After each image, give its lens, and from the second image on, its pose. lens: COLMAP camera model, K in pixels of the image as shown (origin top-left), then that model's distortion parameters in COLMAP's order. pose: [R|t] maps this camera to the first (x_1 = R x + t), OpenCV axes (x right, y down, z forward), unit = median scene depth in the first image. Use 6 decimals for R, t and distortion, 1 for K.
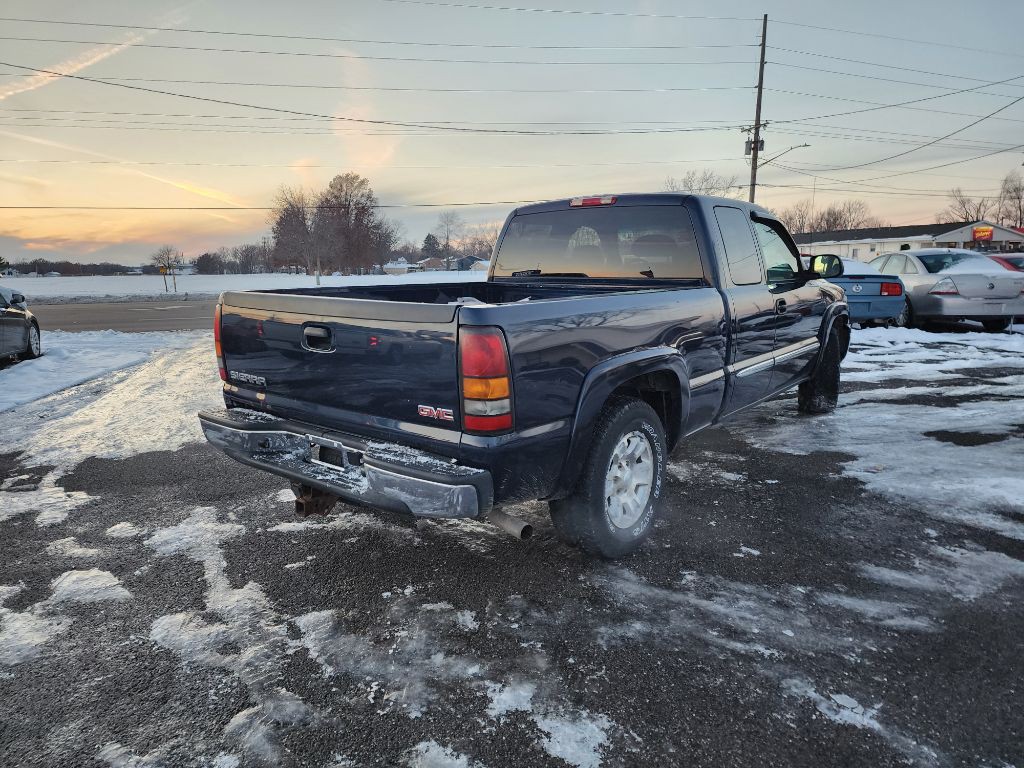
lens RADIAL K [[670.8, 0, 515.1], [0, 670.8, 368.8], [0, 0, 1]] dist [0.081919, -0.072944]
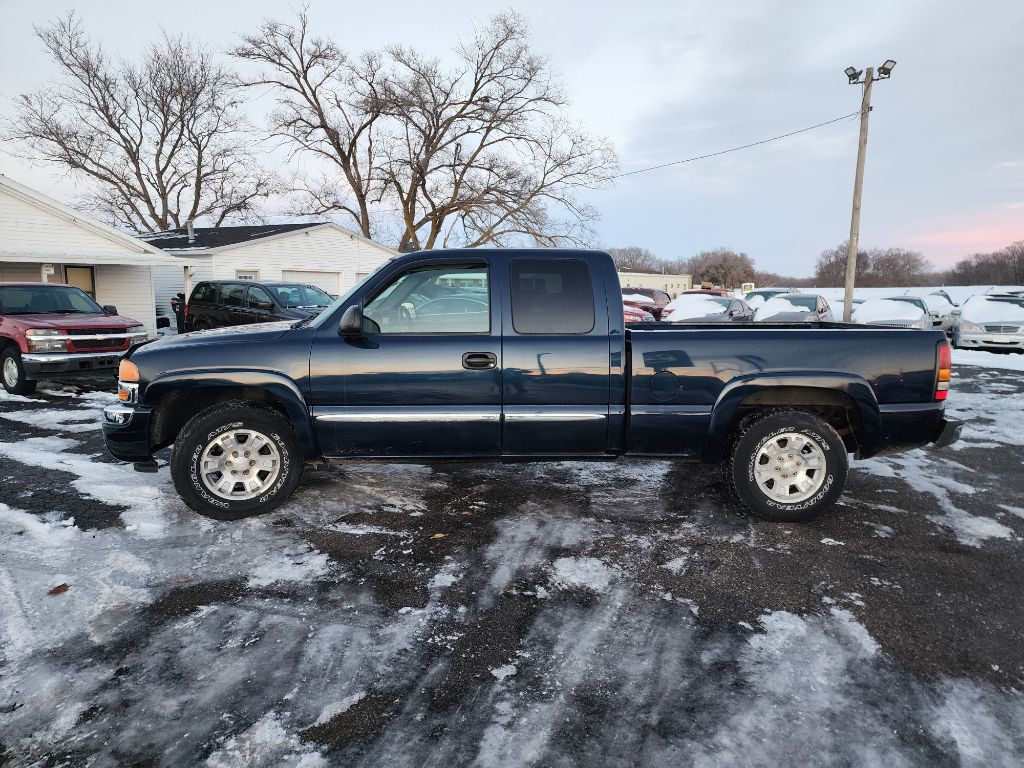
lens RADIAL K [[670.8, 0, 515.1], [0, 670.8, 368.8], [0, 0, 1]] dist [0.081919, -0.072944]
pose [[-0.628783, -0.079849, 0.773471, -1.077753], [0.125867, 0.971144, 0.202578, -0.474067], [-0.767327, 0.224732, -0.600588, 2.805485]]
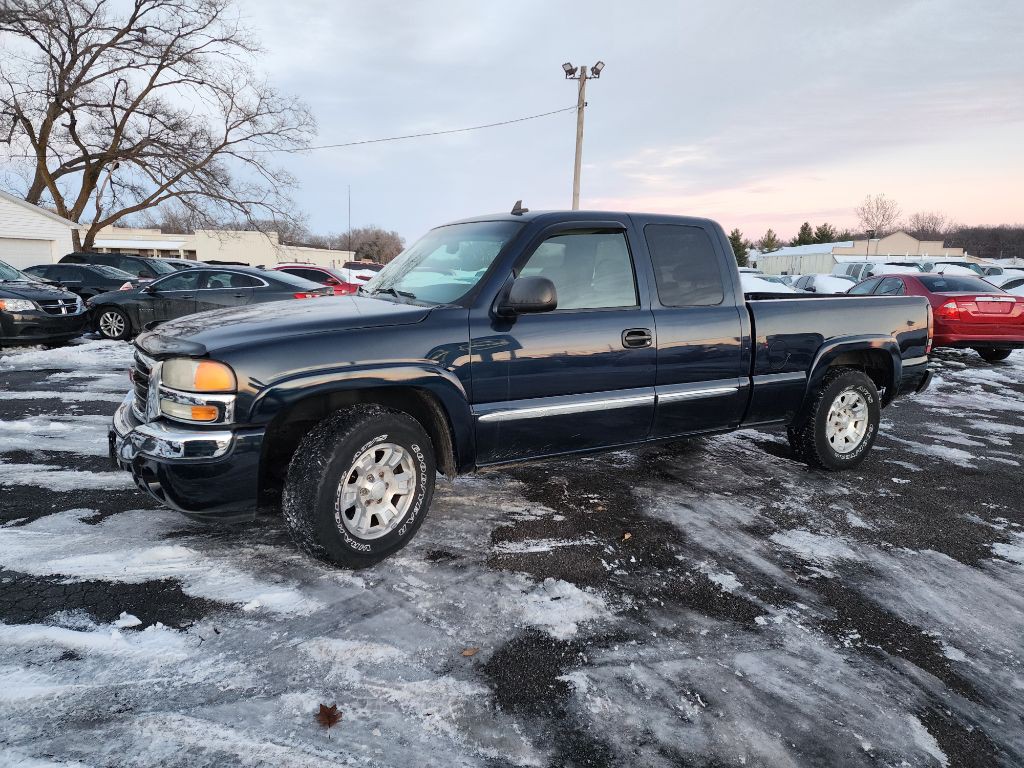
lens RADIAL K [[668.2, 0, 512.0], [0, 668.2, 384.0], [0, 0, 1]] dist [0.088375, -0.075544]
pose [[-0.924852, -0.062555, 0.375147, -0.171971], [0.058770, 0.951027, 0.303468, -0.531445], [-0.375759, 0.302711, -0.875883, 3.248176]]
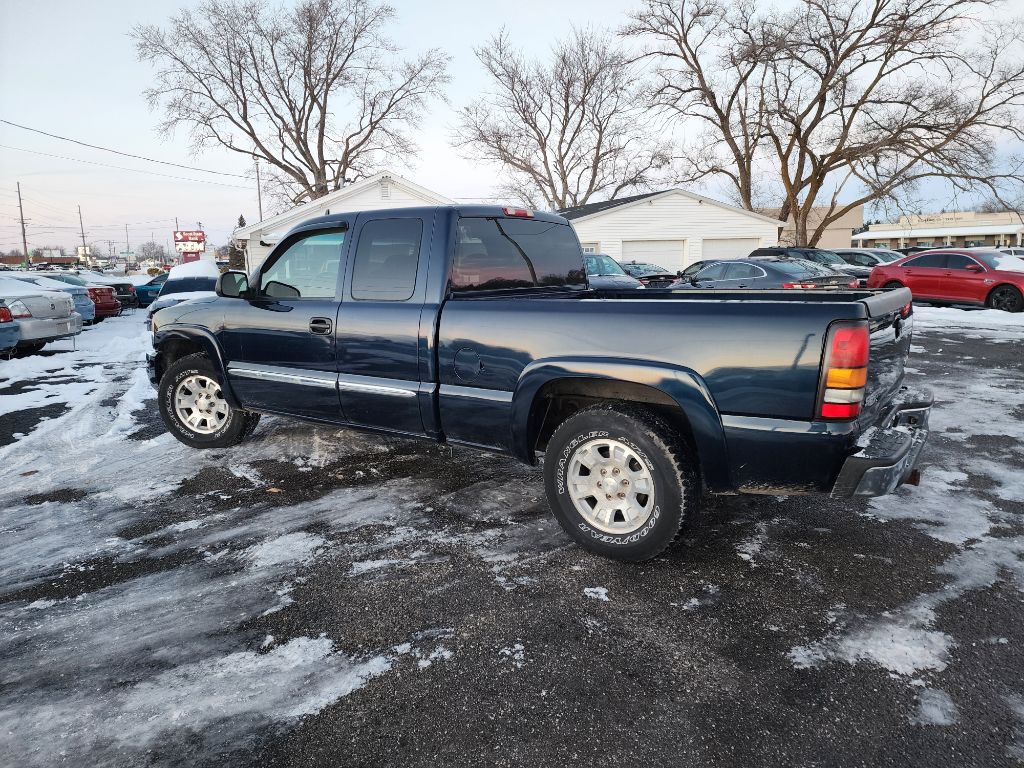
lens RADIAL K [[667.3, 0, 503.3], [0, 667.3, 367.4], [0, 0, 1]] dist [0.081827, -0.069495]
pose [[-0.037564, -0.140257, 0.989402, -1.371042], [0.177904, 0.973346, 0.144736, -0.260373], [-0.983331, 0.181455, -0.011610, 1.633035]]
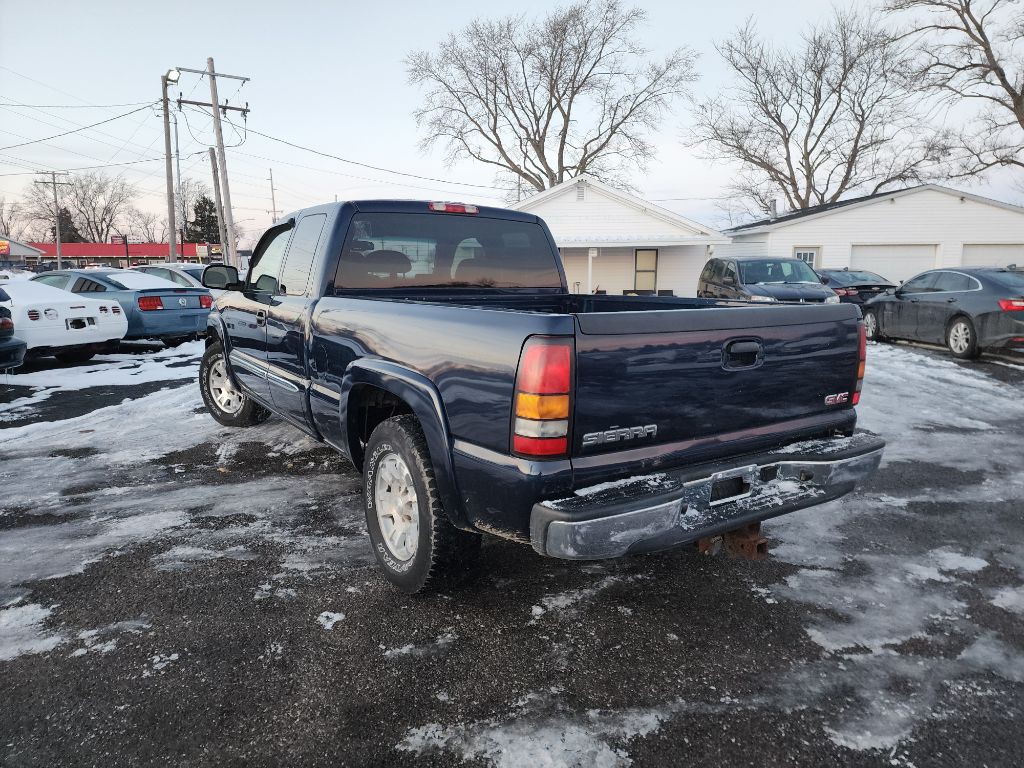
lens RADIAL K [[670.8, 0, 515.1], [0, 670.8, 368.8], [0, 0, 1]] dist [0.081919, -0.072944]
pose [[0.309528, -0.124527, 0.942701, -1.183198], [0.145236, 0.985947, 0.082553, -0.138813], [-0.939734, 0.111362, 0.323264, 0.968915]]
